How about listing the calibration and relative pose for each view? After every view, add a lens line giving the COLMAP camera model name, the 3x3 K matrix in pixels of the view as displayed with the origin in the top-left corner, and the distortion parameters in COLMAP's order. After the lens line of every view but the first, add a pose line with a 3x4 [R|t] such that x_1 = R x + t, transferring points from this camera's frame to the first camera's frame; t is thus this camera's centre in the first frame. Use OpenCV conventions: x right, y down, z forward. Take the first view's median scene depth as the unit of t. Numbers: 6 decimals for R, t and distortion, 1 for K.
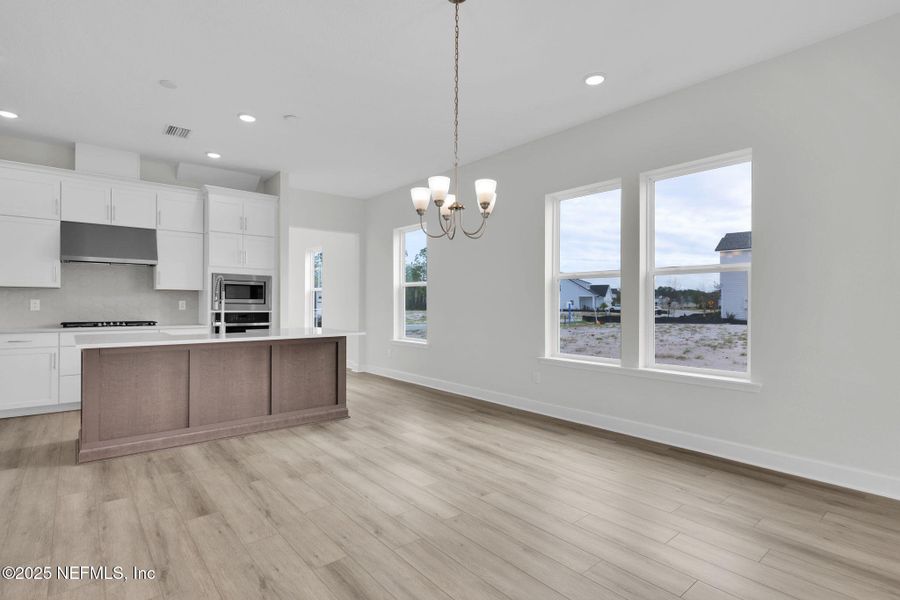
lens RADIAL K [[437.0, 0, 441.5], [0, 437.0, 303.7], [0, 0, 1]] dist [0.003724, -0.000355]
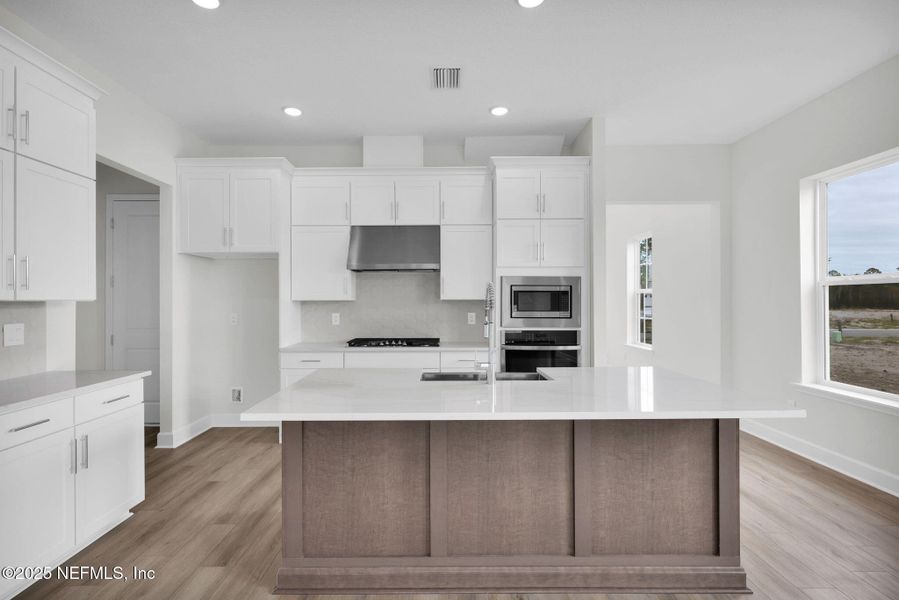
lens RADIAL K [[436.5, 0, 445.3], [0, 436.5, 301.9], [0, 0, 1]] dist [0.003724, -0.000355]
pose [[0.773768, -0.006615, -0.633434, -0.153169], [0.007200, 0.999973, -0.001648, -0.030414], [0.633428, -0.003285, 0.773795, 0.429274]]
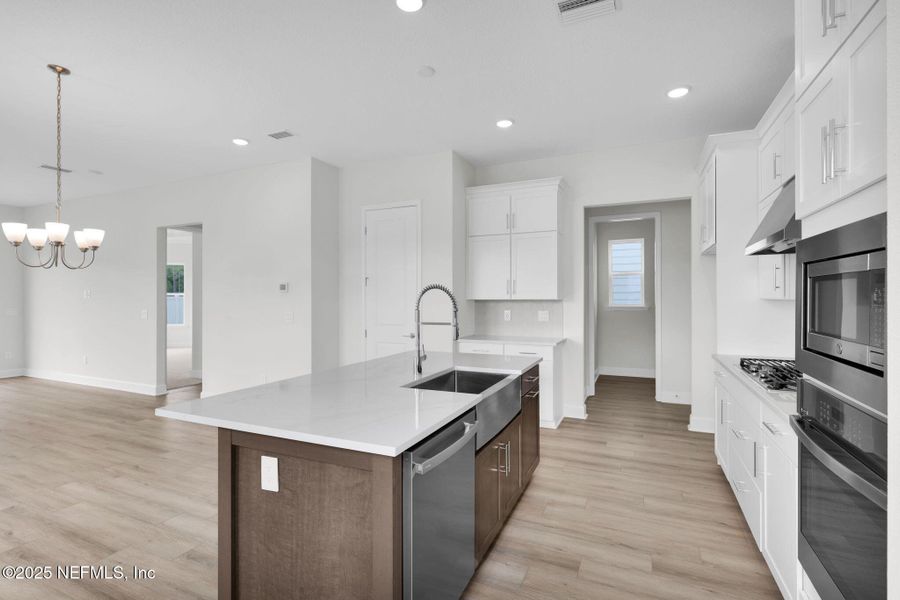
lens RADIAL K [[428.8, 0, 450.5], [0, 428.8, 296.6], [0, 0, 1]] dist [0.003903, 0.000612]
pose [[-0.897301, -0.004101, -0.441400, -0.215396], [-0.001981, 0.999984, -0.005262, -0.036542], [0.441414, -0.003847, -0.897295, 1.313836]]
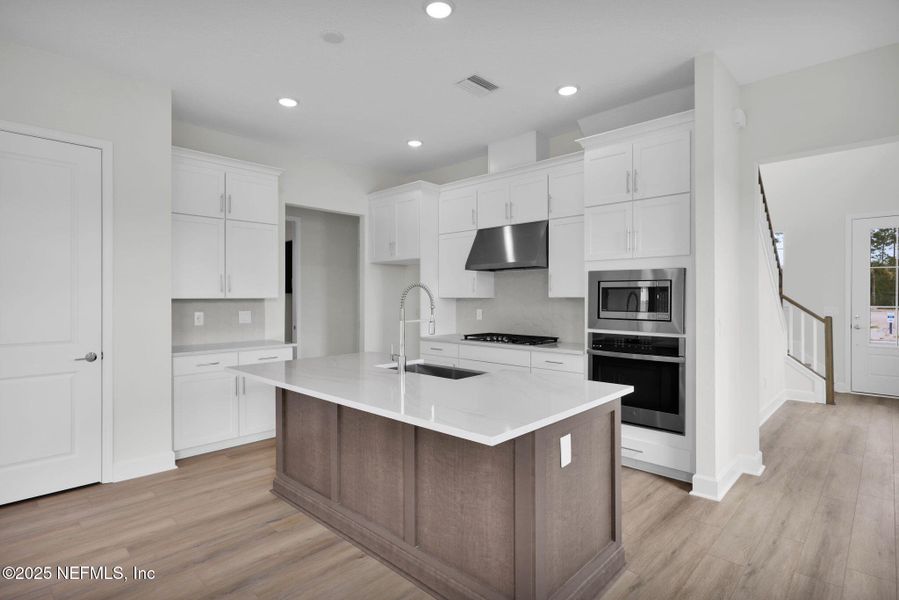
lens RADIAL K [[458.9, 0, 455.0], [0, 458.9, 297.1], [0, 0, 1]] dist [0.002917, -0.000189]
pose [[0.127784, -0.004384, -0.991792, 0.142690], [0.002143, 0.999989, -0.004144, -0.033573], [0.991800, -0.001596, 0.127792, 0.815422]]
